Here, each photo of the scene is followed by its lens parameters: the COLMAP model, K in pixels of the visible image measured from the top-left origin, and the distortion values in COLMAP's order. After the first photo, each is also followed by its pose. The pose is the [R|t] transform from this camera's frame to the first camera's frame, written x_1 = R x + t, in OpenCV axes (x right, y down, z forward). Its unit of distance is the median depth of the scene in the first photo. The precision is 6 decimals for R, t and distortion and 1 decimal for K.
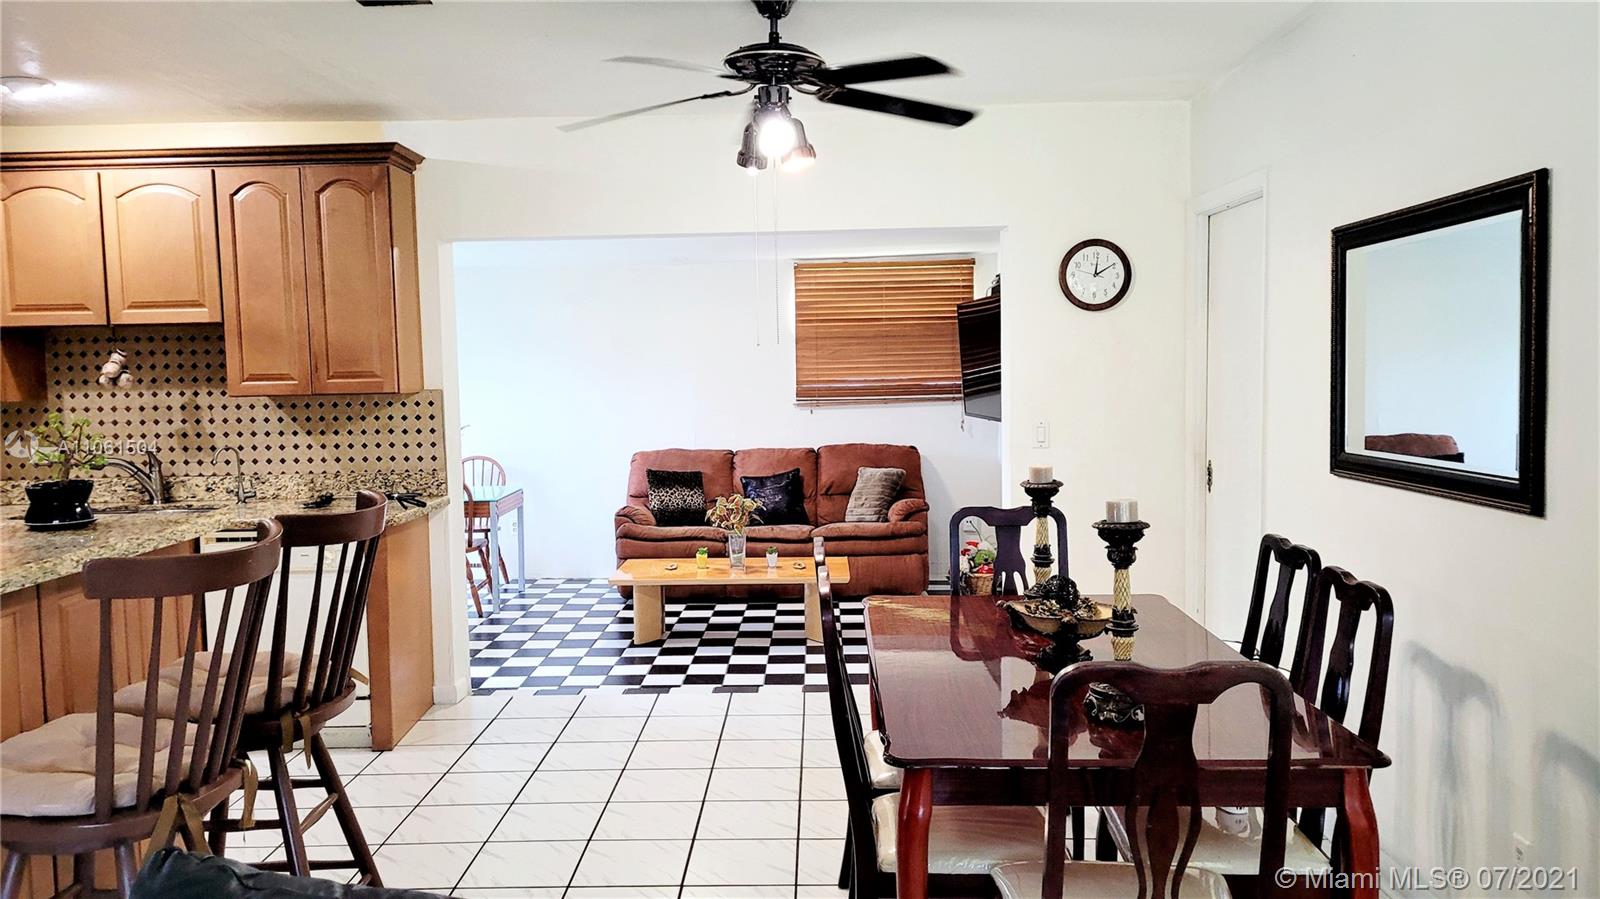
lens RADIAL K [[1208.1, 0, 789.1], [0, 1208.1, 447.4], [0, 0, 1]] dist [0.046877, -0.034053]
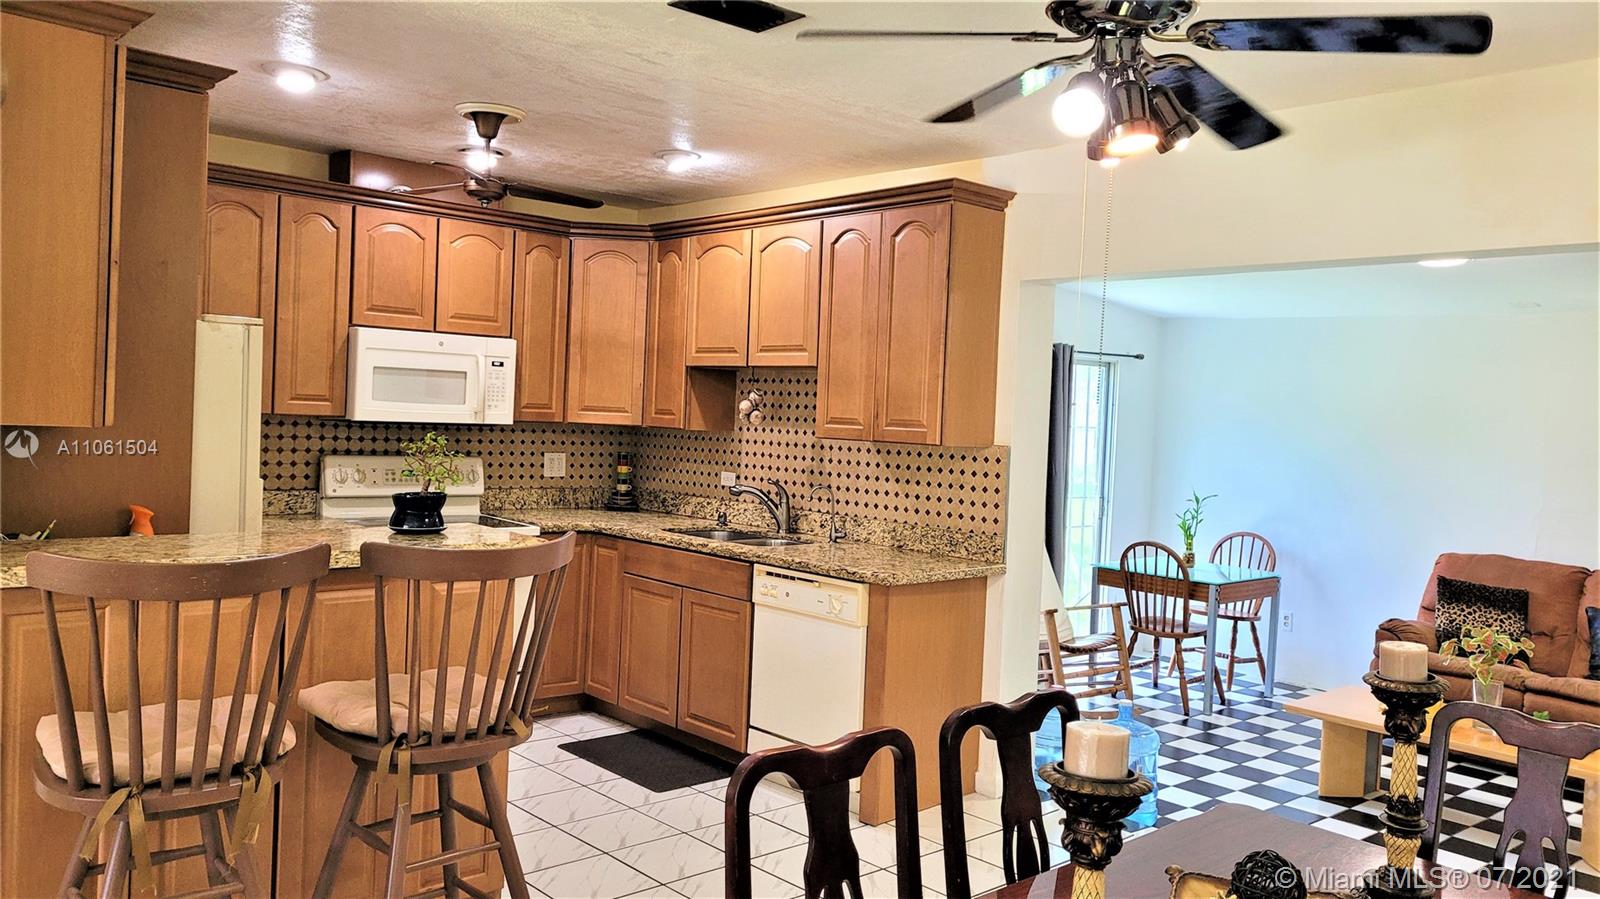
lens RADIAL K [[1208.1, 0, 800.0], [0, 1208.1, 440.0], [0, 0, 1]] dist [0.046877, -0.034053]
pose [[0.688542, 0.068580, -0.721947, 0.254609], [-0.108342, 0.994074, -0.008899, -0.027342], [0.717058, 0.084345, 0.691891, 0.262899]]
